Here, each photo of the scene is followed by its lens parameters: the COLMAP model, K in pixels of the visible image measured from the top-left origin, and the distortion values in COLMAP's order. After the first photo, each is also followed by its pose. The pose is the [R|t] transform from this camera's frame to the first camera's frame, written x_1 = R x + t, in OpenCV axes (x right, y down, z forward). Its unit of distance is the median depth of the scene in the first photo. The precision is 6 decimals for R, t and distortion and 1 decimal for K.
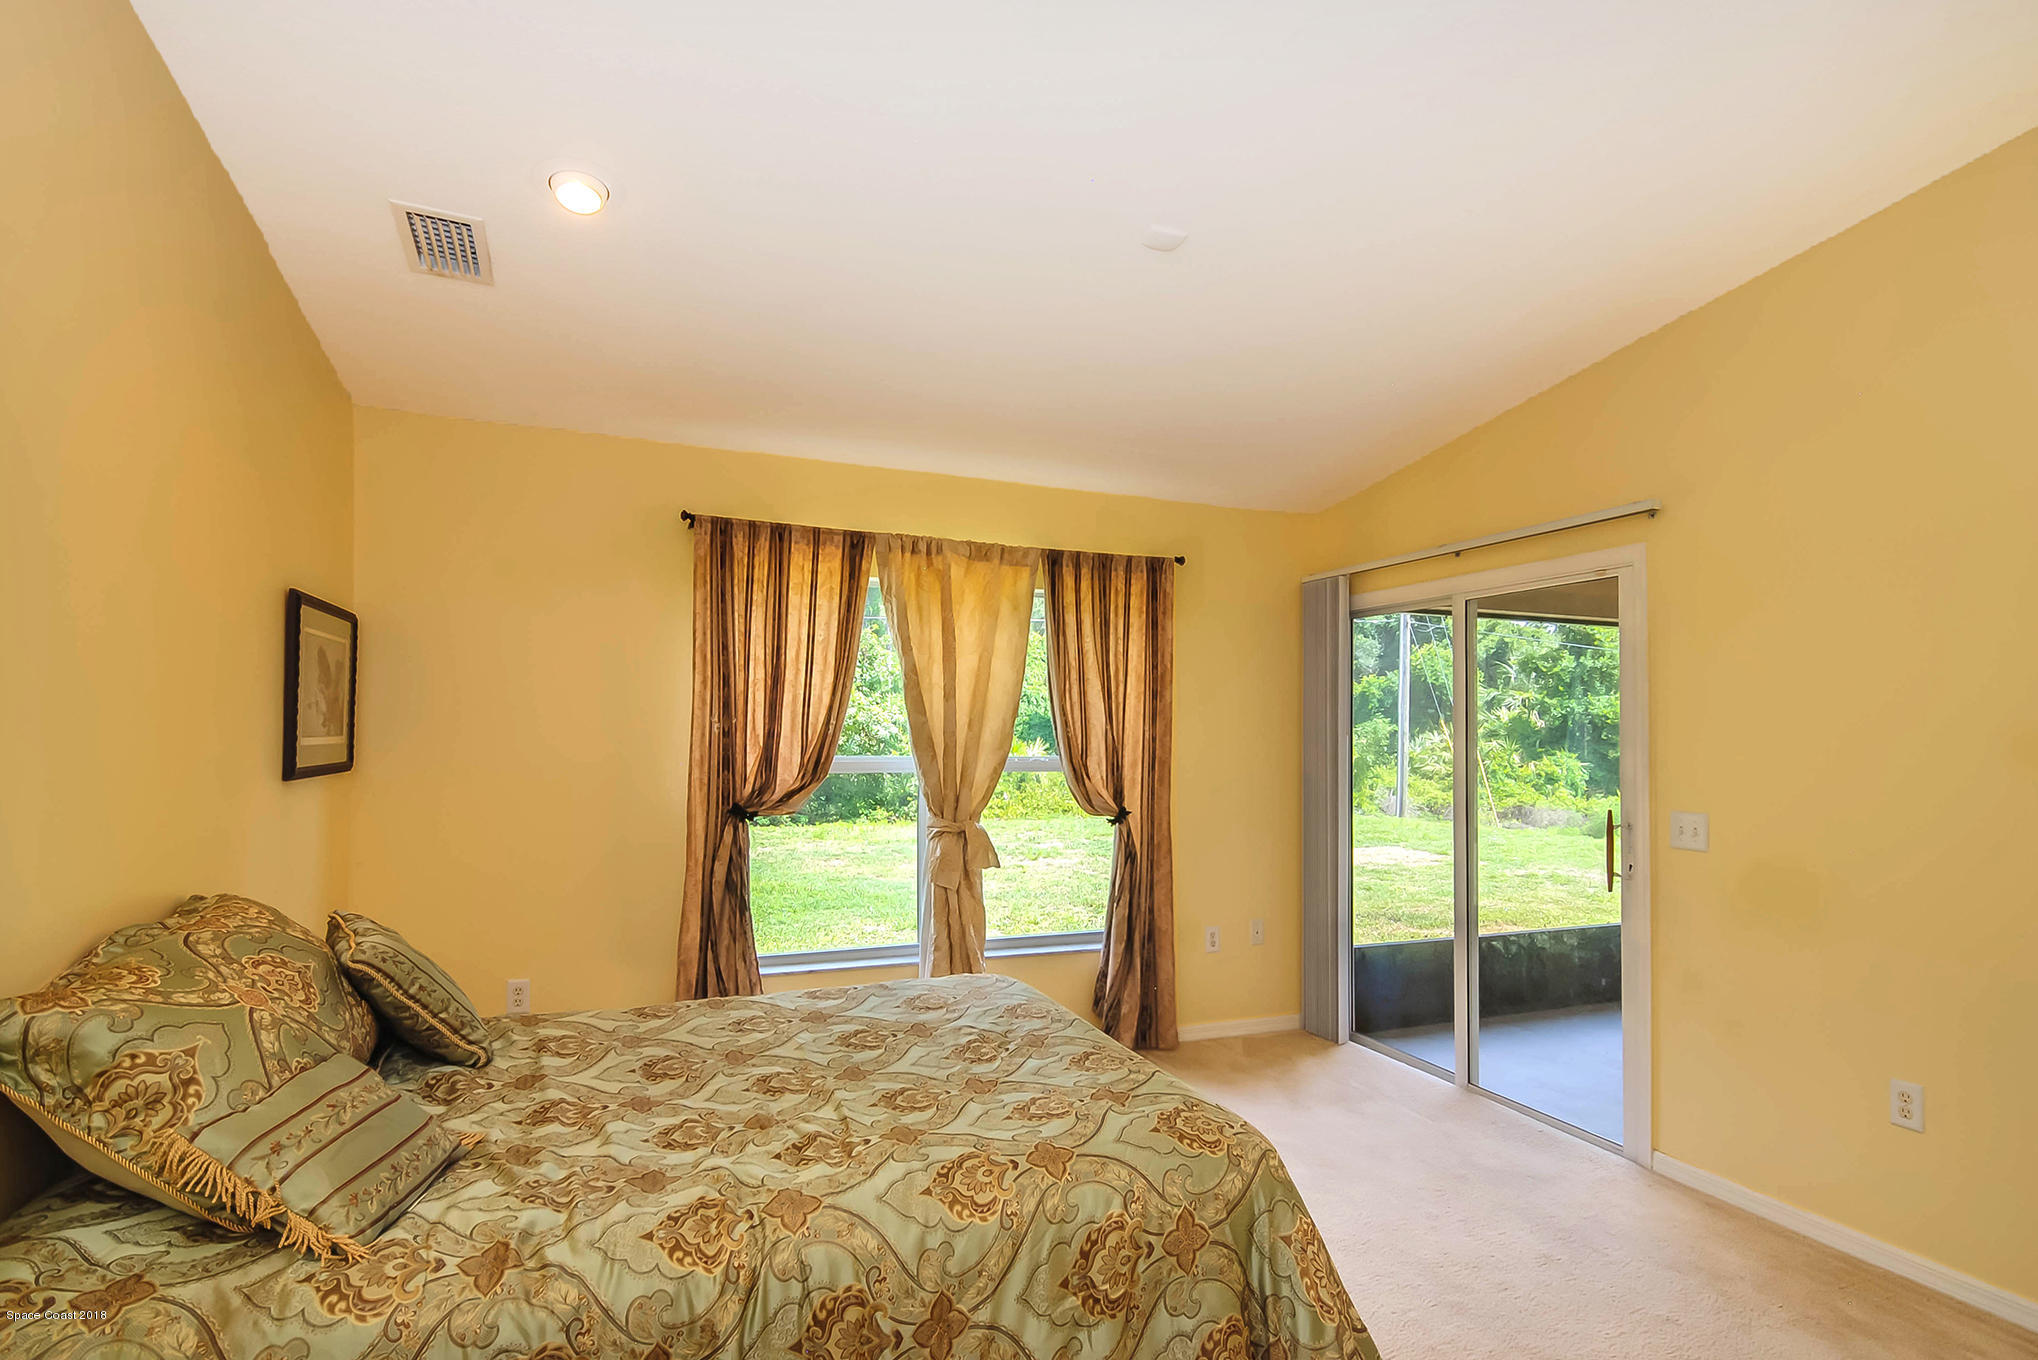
lens RADIAL K [[1037.8, 0, 1029.9], [0, 1037.8, 683.5], [0, 0, 1]] dist [0.000316, 0.000071]
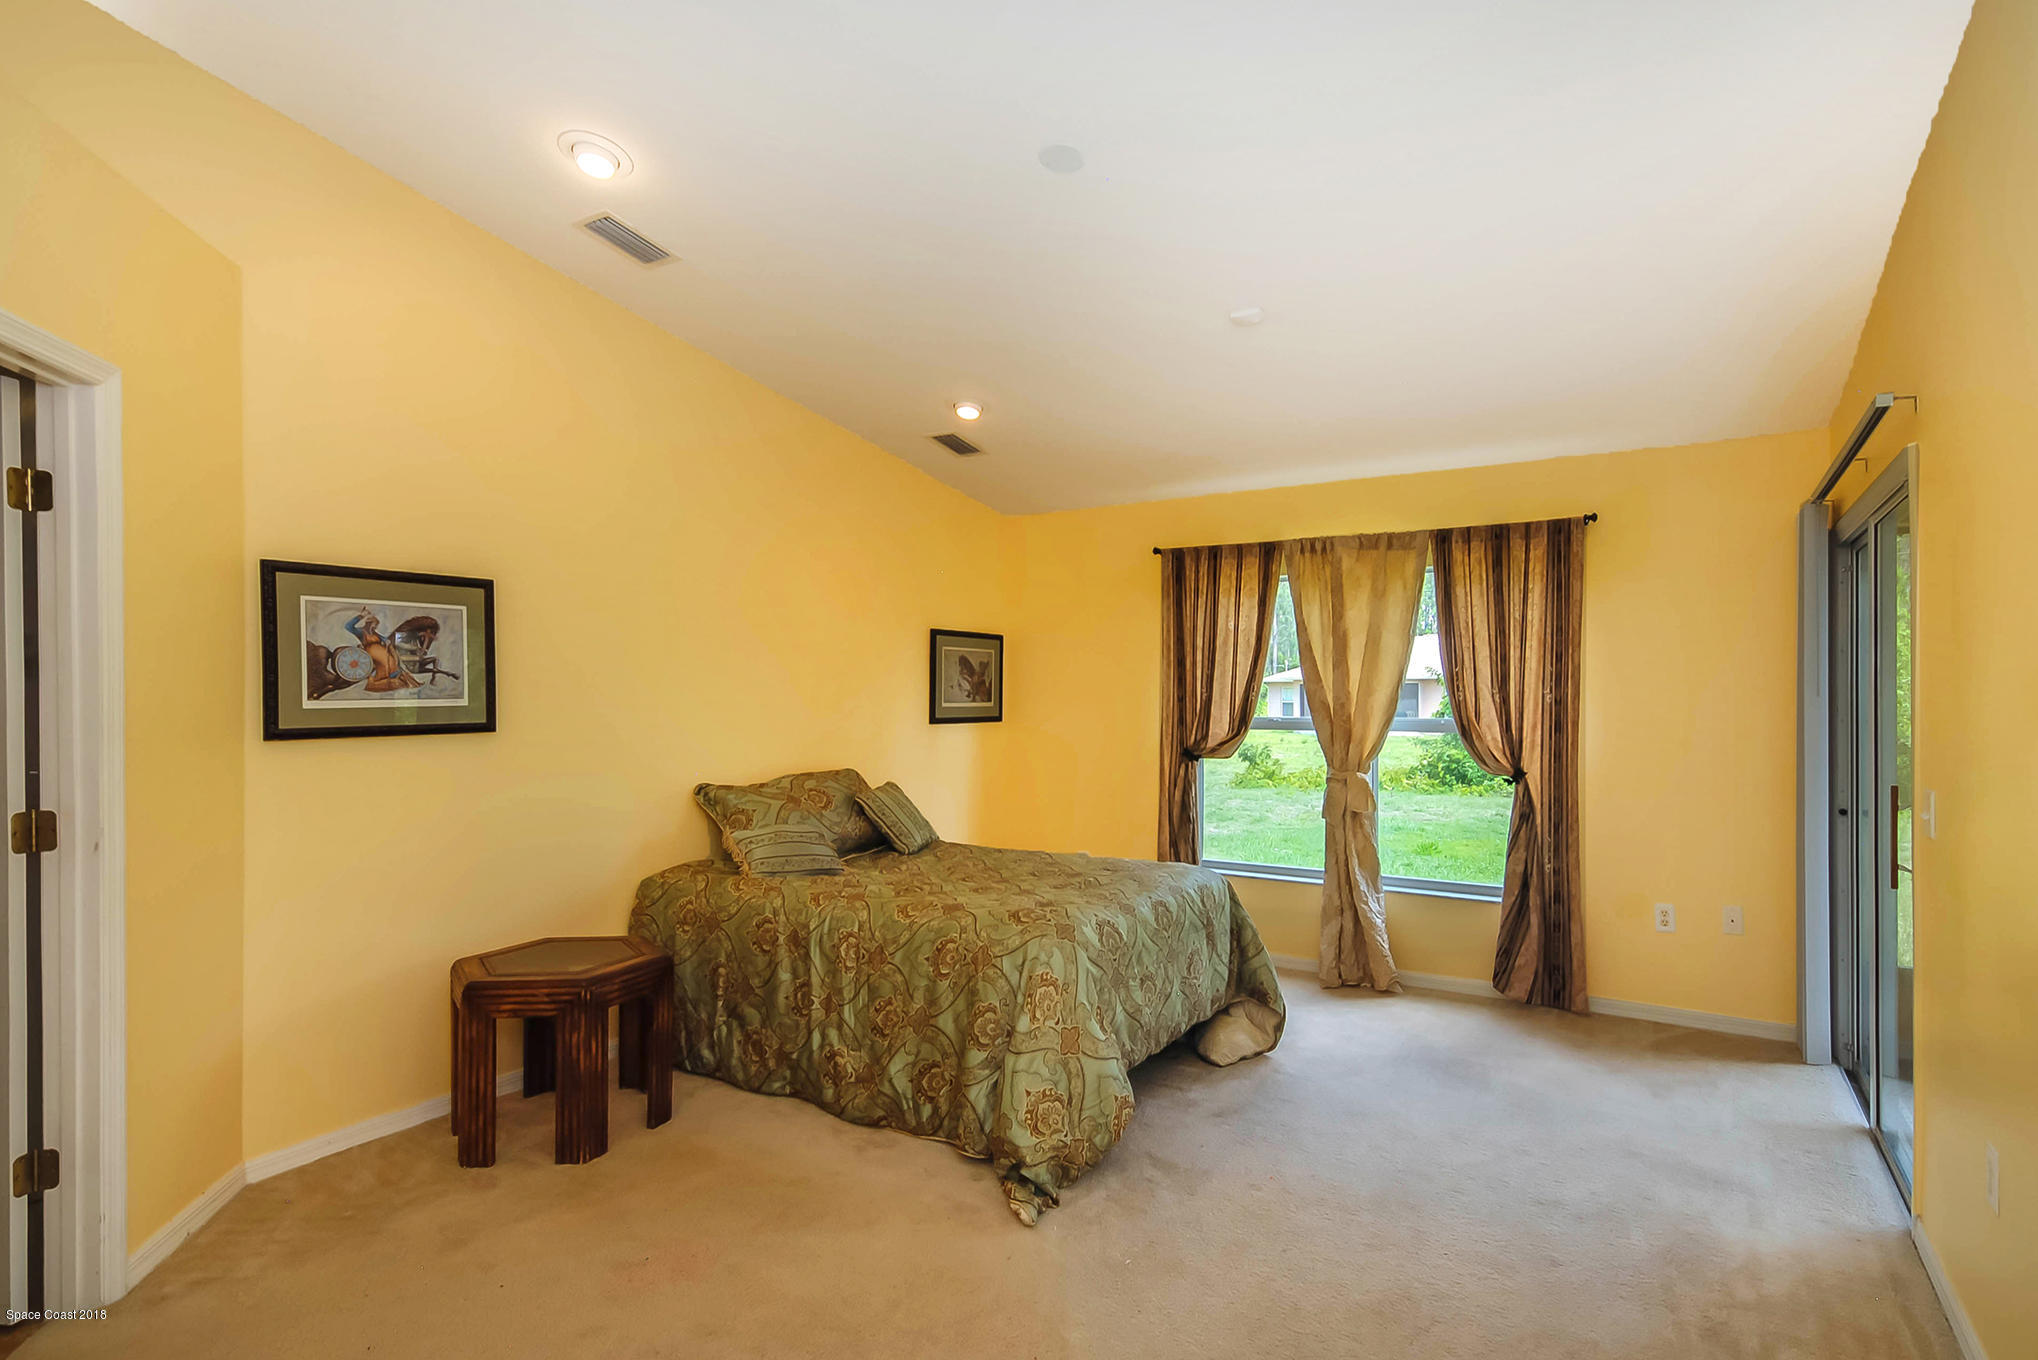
lens RADIAL K [[1037.8, 0, 1029.9], [0, 1037.8, 683.5], [0, 0, 1]] dist [0.000316, 0.000071]
pose [[0.931447, -0.002322, -0.363870, 0.025328], [0.016235, 0.999249, 0.035183, -0.019859], [0.363515, -0.038678, 0.930785, -0.305688]]
